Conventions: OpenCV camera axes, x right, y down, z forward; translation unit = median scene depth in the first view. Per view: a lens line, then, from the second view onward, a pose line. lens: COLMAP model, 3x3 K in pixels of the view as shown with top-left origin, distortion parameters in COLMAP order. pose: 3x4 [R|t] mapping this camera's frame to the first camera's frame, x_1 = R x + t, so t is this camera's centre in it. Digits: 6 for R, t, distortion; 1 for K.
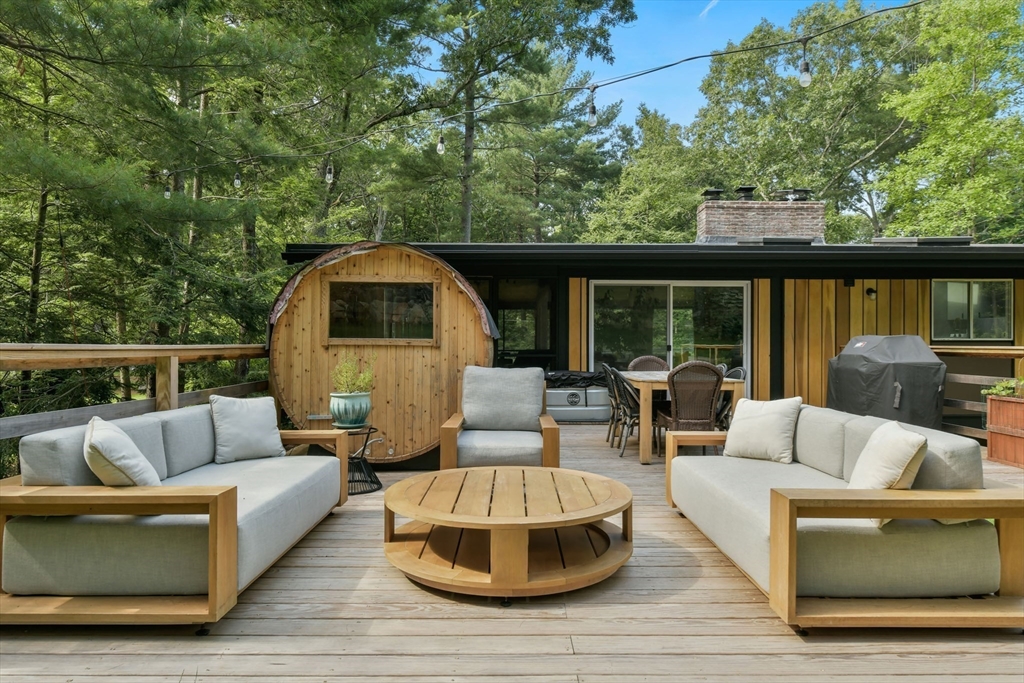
lens RADIAL K [[673.4, 0, 512.0], [0, 673.4, 341.5], [0, 0, 1]] dist [0.002935, 0.000512]
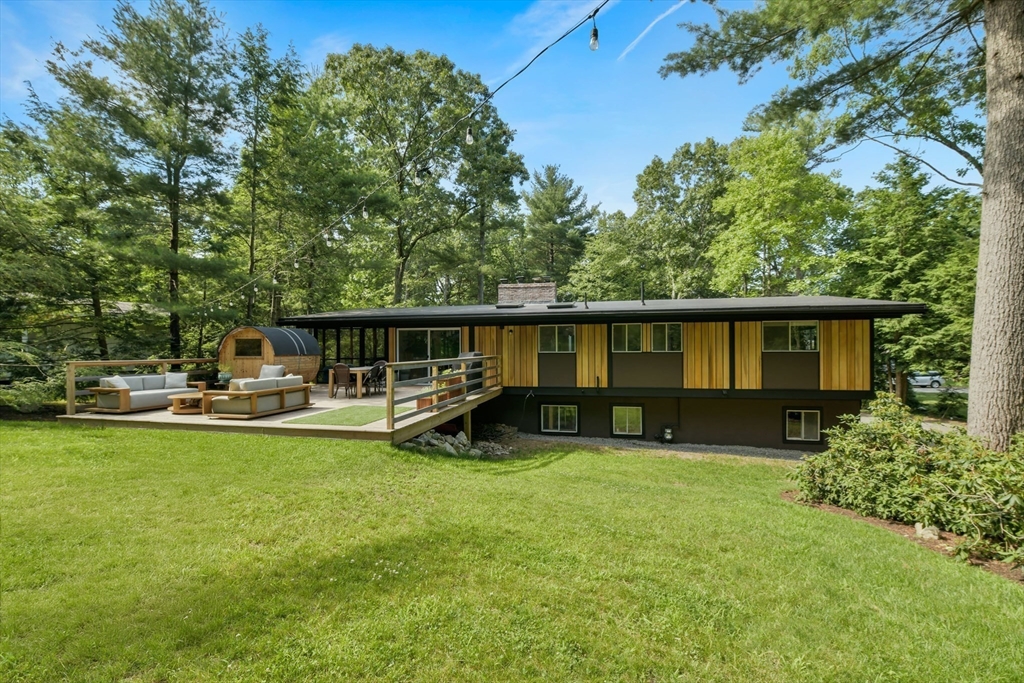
lens RADIAL K [[423.6, 0, 507.0], [0, 423.6, 342.1], [0, 0, 1]] dist [-0.007016, -0.000093]
pose [[0.976359, -0.009387, -0.215950, 0.828278], [0.008351, 0.999949, -0.005709, -0.028310], [0.215993, 0.003771, 0.976388, -0.410931]]
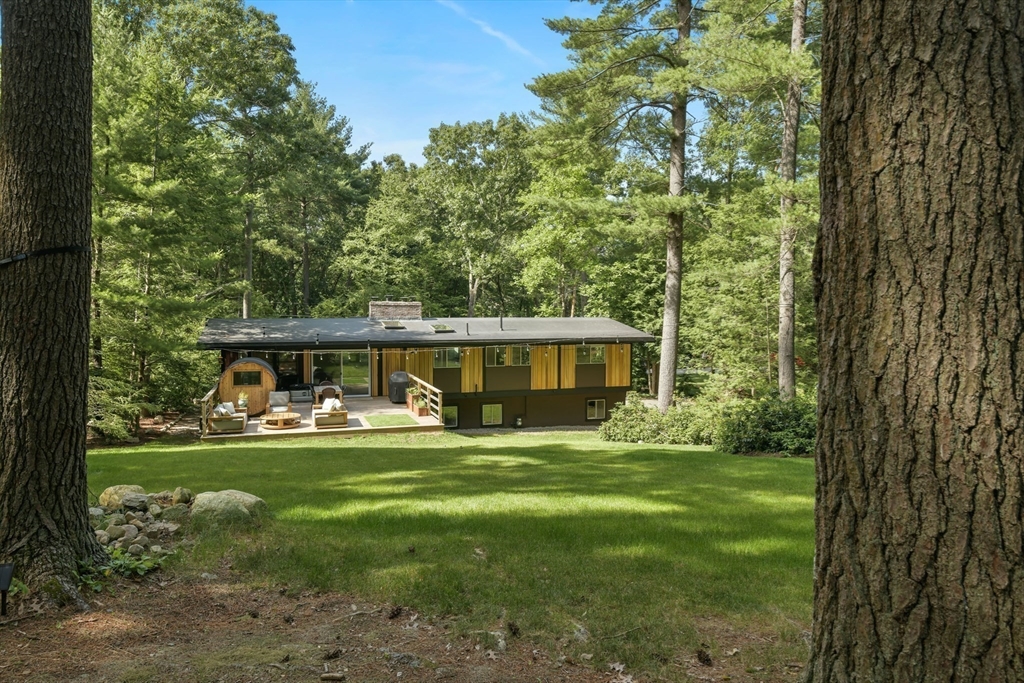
lens RADIAL K [[706.8, 0, 510.9], [0, 706.8, 321.8], [0, 0, 1]] dist [0.143205, -0.000008]
pose [[0.954002, -0.008018, 0.299694, 0.014499], [-0.001544, 0.999498, 0.031655, -0.303503], [-0.299797, -0.030662, 0.953510, -2.081913]]
